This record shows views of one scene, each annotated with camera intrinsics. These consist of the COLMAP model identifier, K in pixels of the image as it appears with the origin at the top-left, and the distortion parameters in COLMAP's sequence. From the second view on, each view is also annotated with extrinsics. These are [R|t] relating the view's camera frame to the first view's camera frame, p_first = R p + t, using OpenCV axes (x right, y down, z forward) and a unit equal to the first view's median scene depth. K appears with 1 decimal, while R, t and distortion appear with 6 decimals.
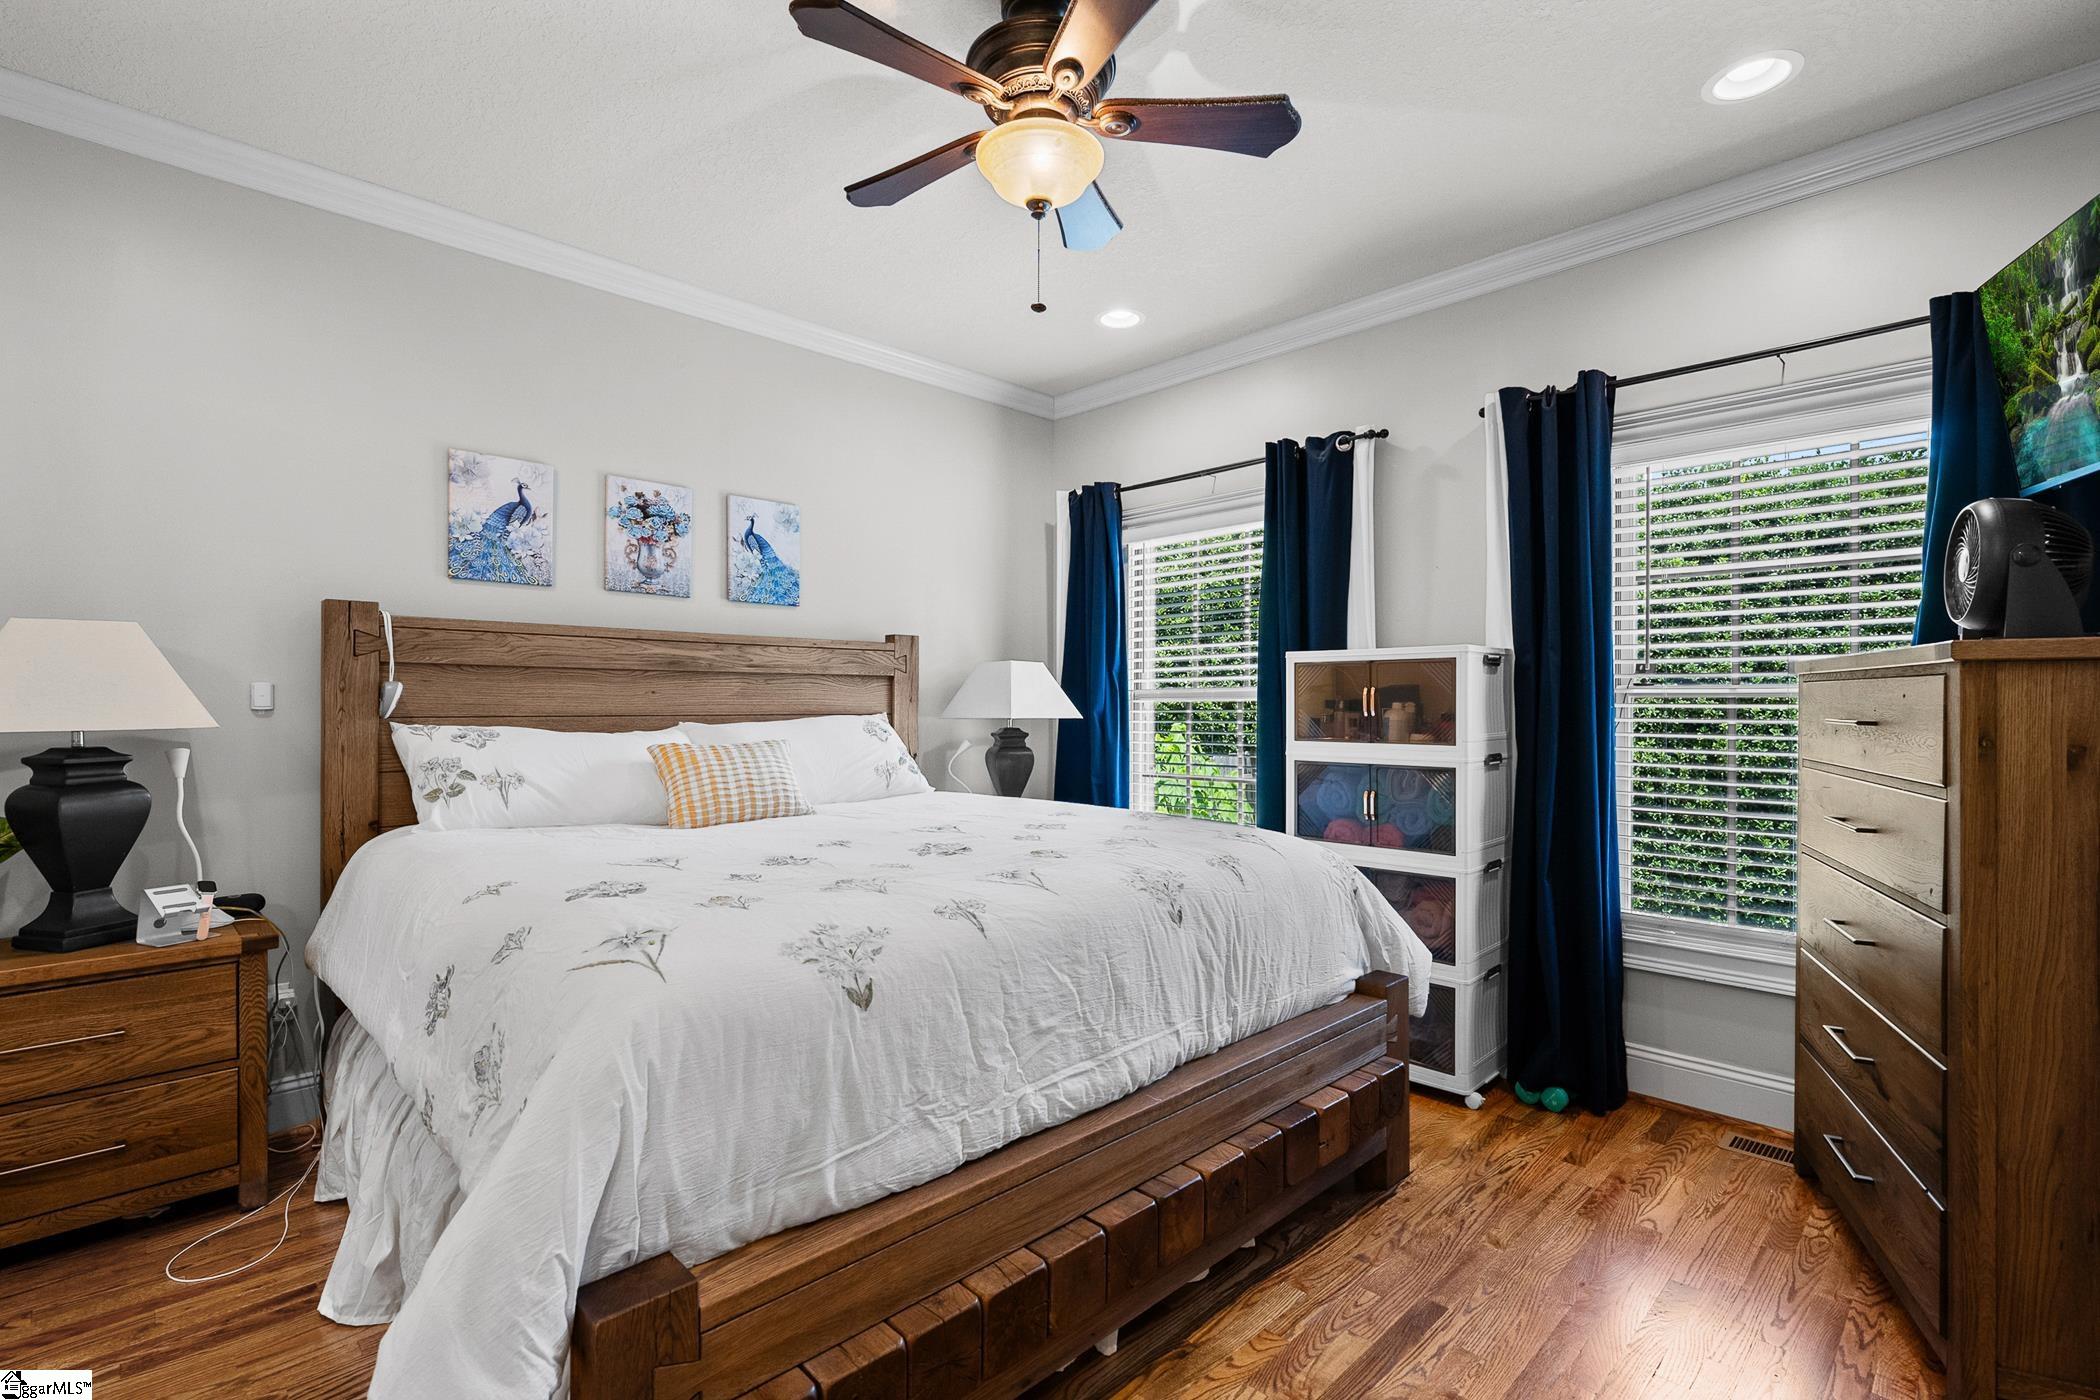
lens RADIAL K [[967.5, 0, 1051.1], [0, 967.5, 728.4], [0, 0, 1]] dist [-0.003271, -0.000345]
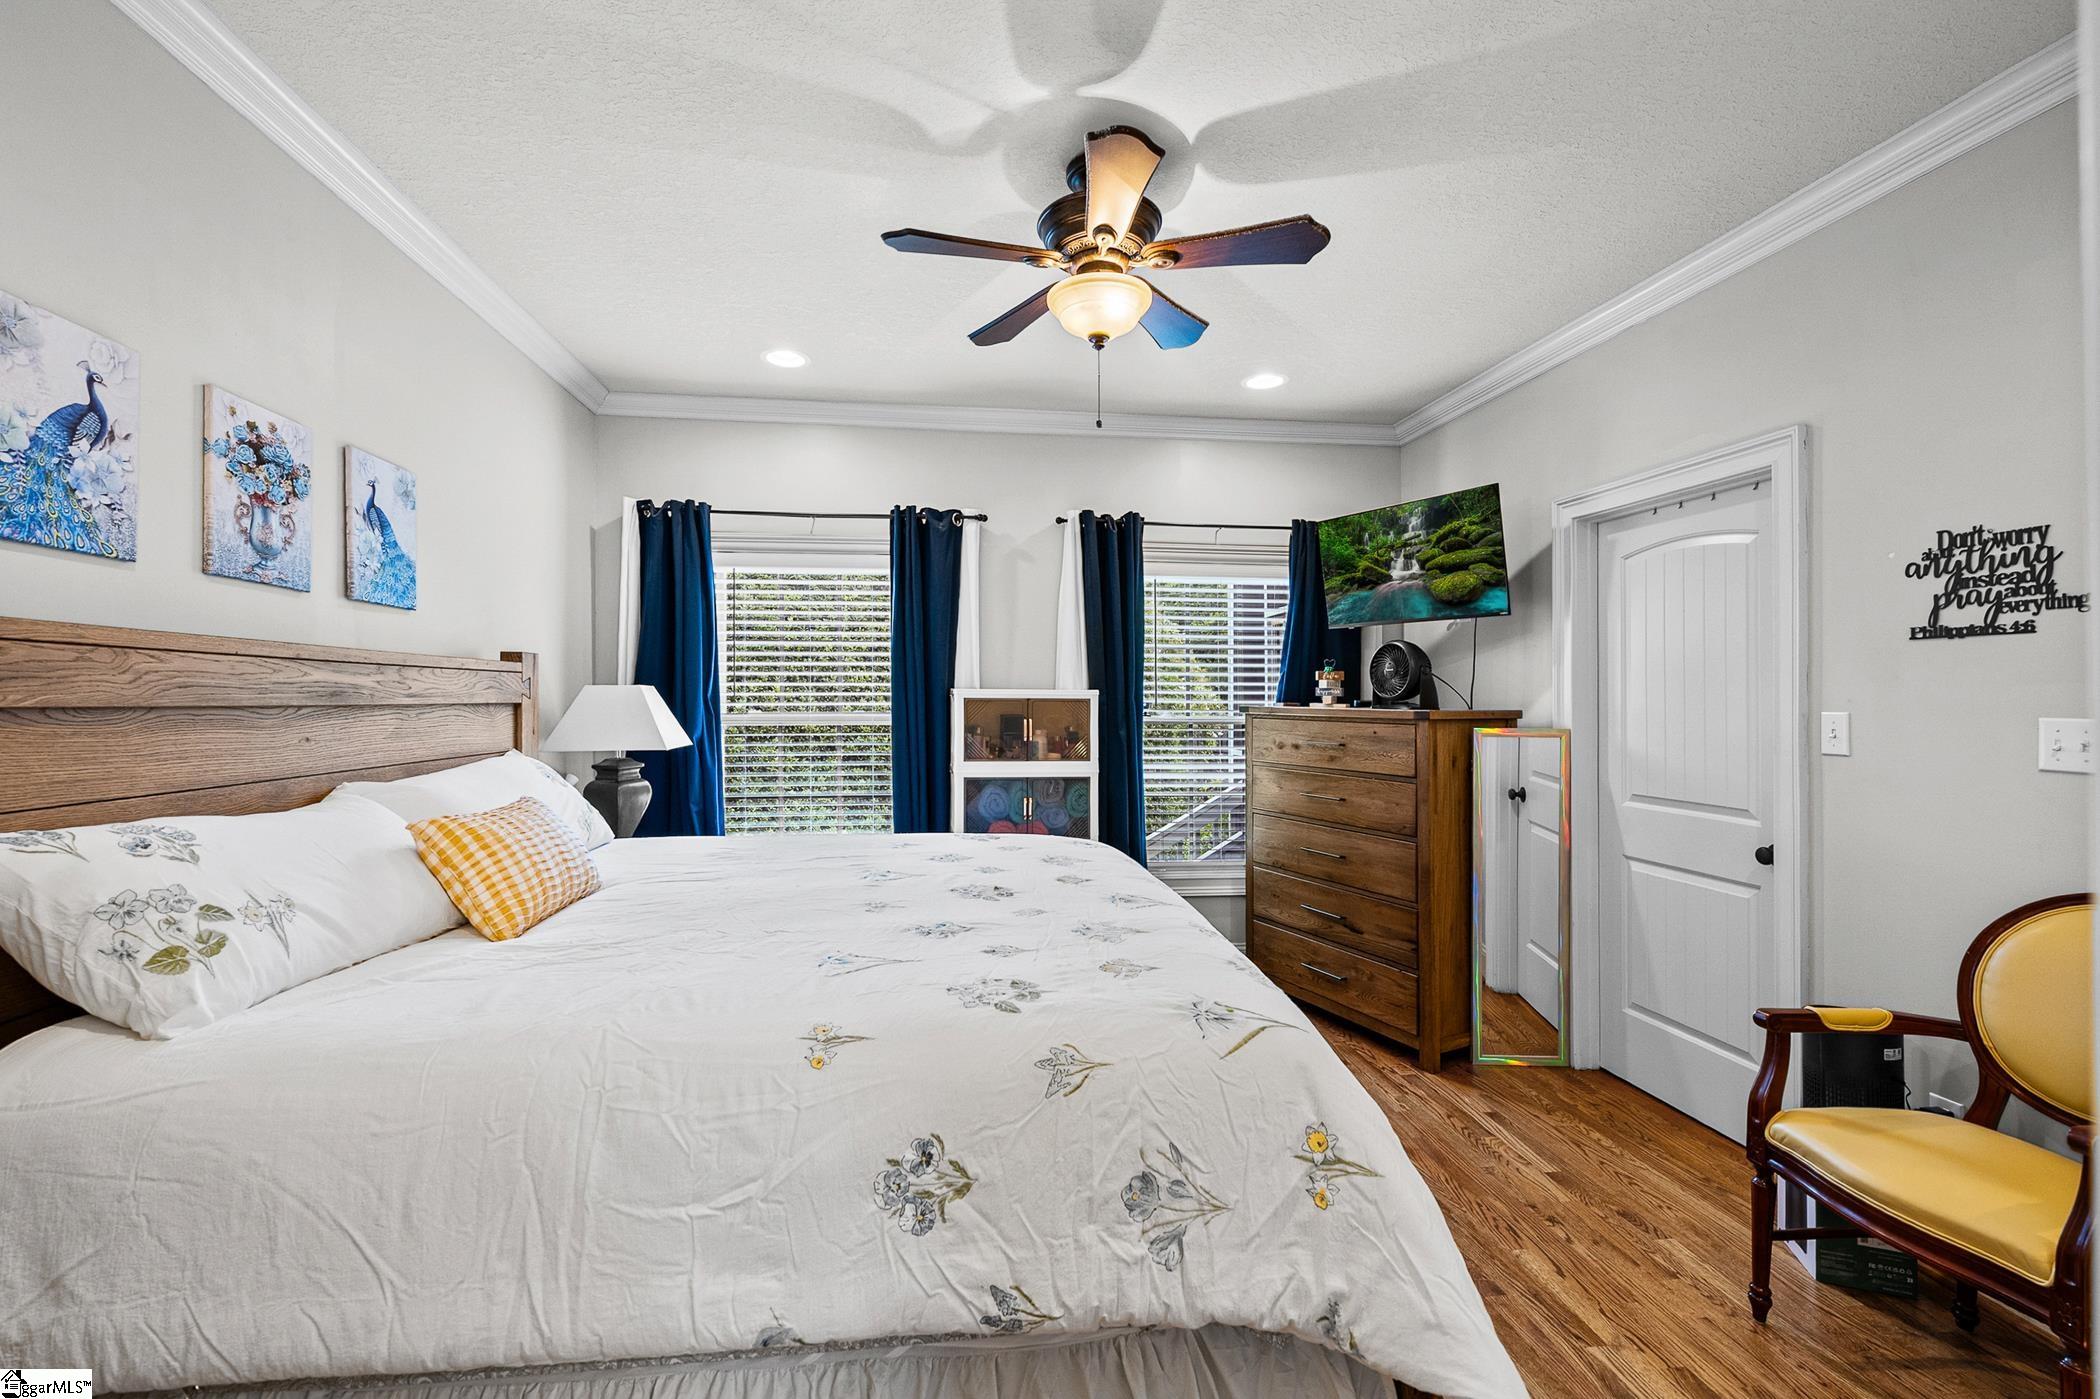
lens RADIAL K [[875.1, 0, 1027.3], [0, 875.1, 716.1], [0, 0, 1]] dist [0.000636, -0.000090]
pose [[0.609072, -0.012913, 0.793010, -0.569667], [0.011680, 0.999905, 0.007311, -0.050532], [-0.793029, 0.004810, 0.609165, 0.251480]]
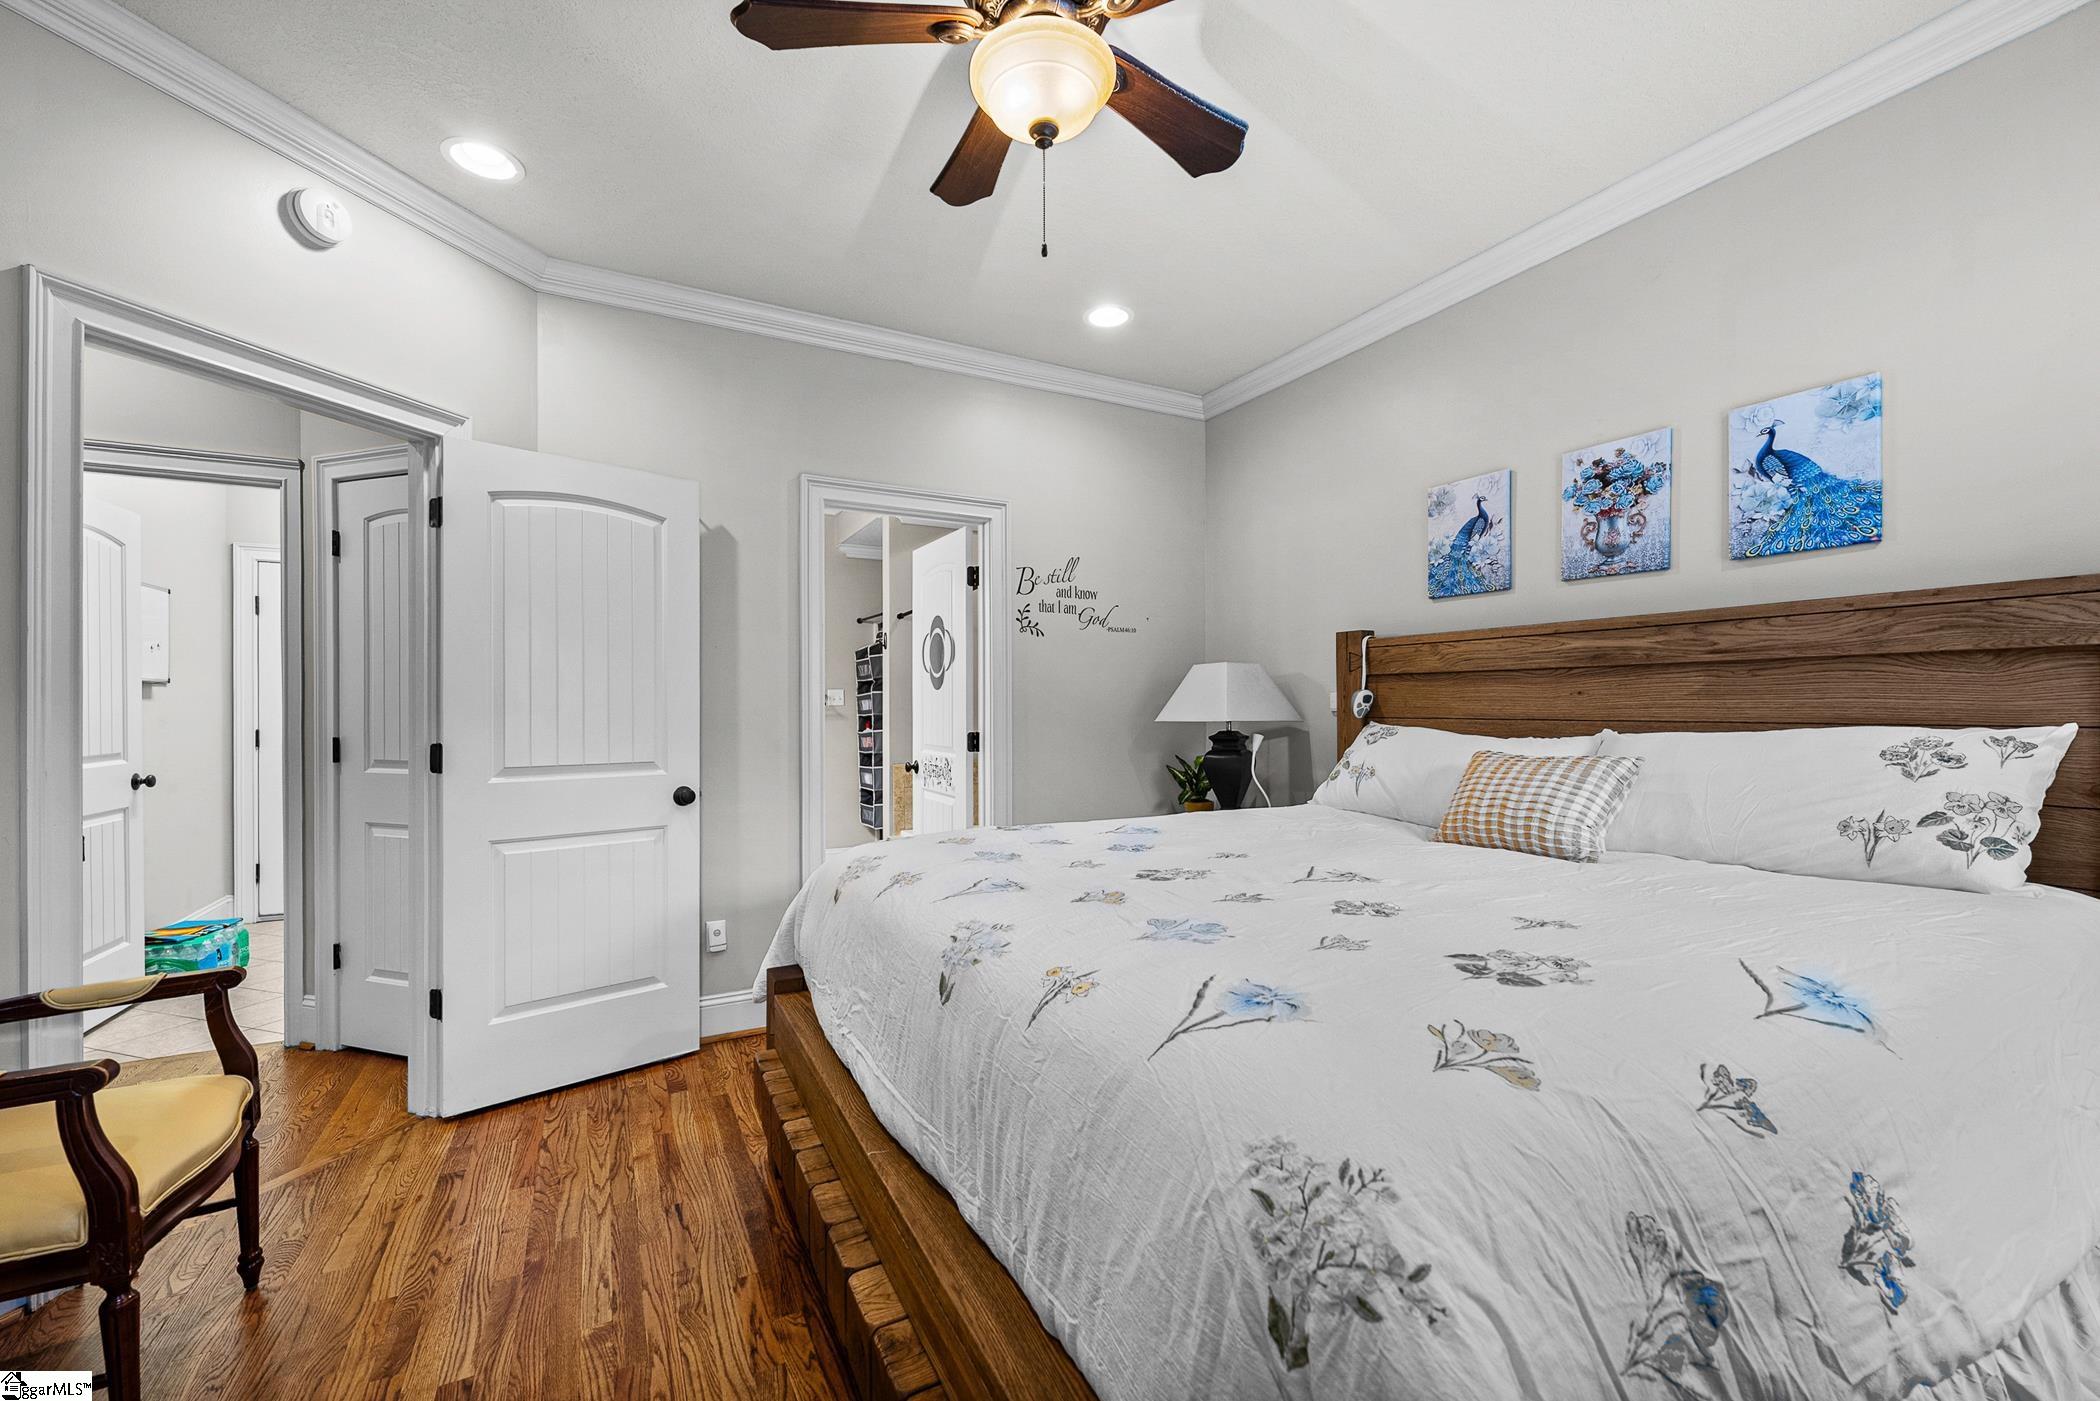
lens RADIAL K [[831.2, 0, 1050.0], [0, 831.2, 700.5], [0, 0, 1]] dist [-0.000520, 0.000087]
pose [[-0.278525, -0.002777, -0.960425, 0.413432], [-0.015212, 0.999883, 0.001520, -0.024367], [0.960309, 0.015034, -0.278534, 0.737816]]
